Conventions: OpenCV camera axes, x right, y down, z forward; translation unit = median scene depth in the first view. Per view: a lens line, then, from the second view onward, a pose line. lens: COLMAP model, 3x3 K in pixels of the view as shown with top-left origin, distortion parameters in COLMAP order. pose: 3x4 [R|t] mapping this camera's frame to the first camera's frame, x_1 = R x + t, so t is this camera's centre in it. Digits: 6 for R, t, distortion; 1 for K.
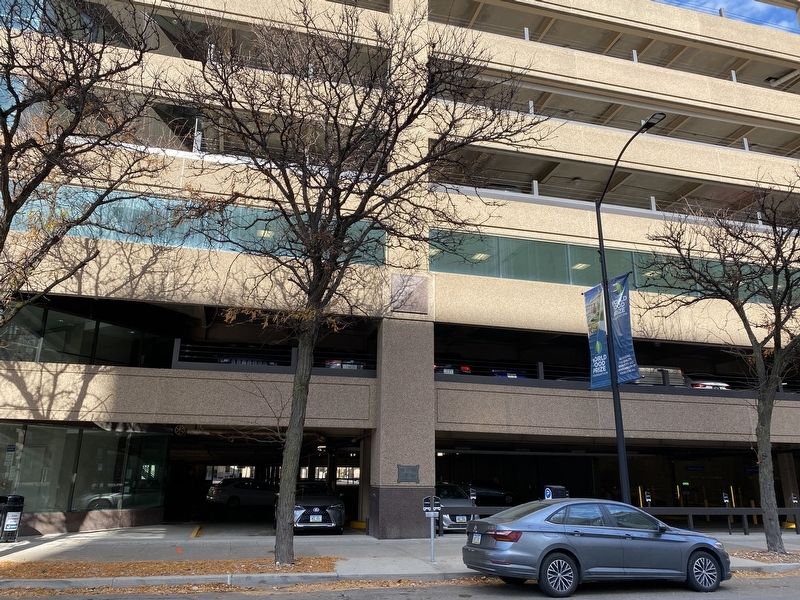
lens RADIAL K [[605.2, 0, 399.8], [0, 605.2, 299.3], [0, 0, 1]] dist [0.002592, -0.000770]
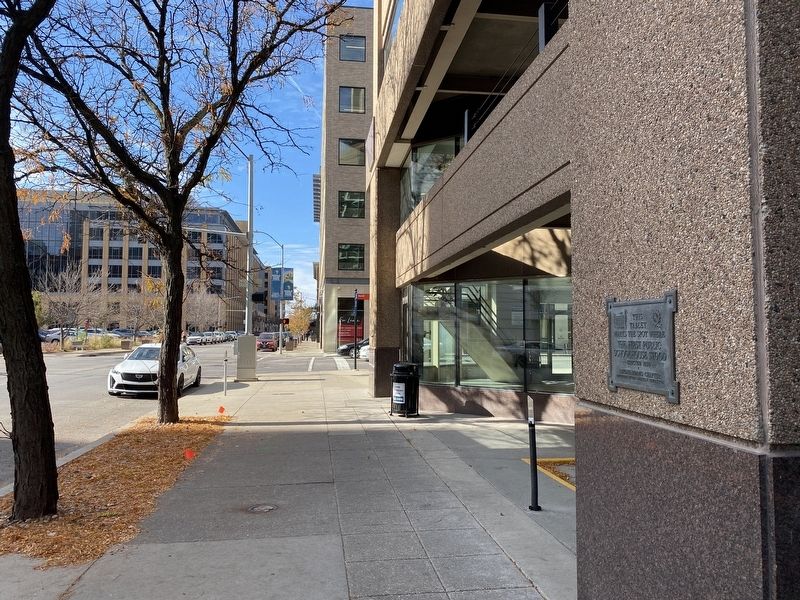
lens RADIAL K [[605.2, 0, 399.6], [0, 605.2, 298.9], [0, 0, 1]] dist [0.002592, -0.000770]
pose [[-0.105643, -0.065484, -0.992246, 0.201591], [0.267641, 0.959136, -0.091794, 0.284840], [0.957710, -0.275263, -0.083799, 0.994081]]
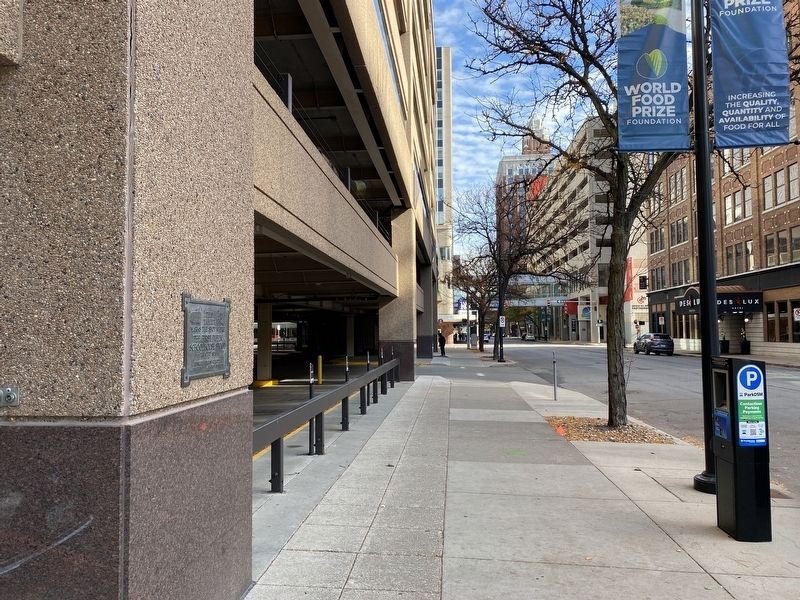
lens RADIAL K [[605.2, 0, 399.3], [0, 605.2, 300.3], [0, 0, 1]] dist [0.002592, -0.000770]
pose [[0.332941, 0.033492, 0.942353, -0.160238], [-0.239833, 0.969511, 0.050278, 0.260726], [-0.911938, -0.242747, 0.330823, 0.915094]]
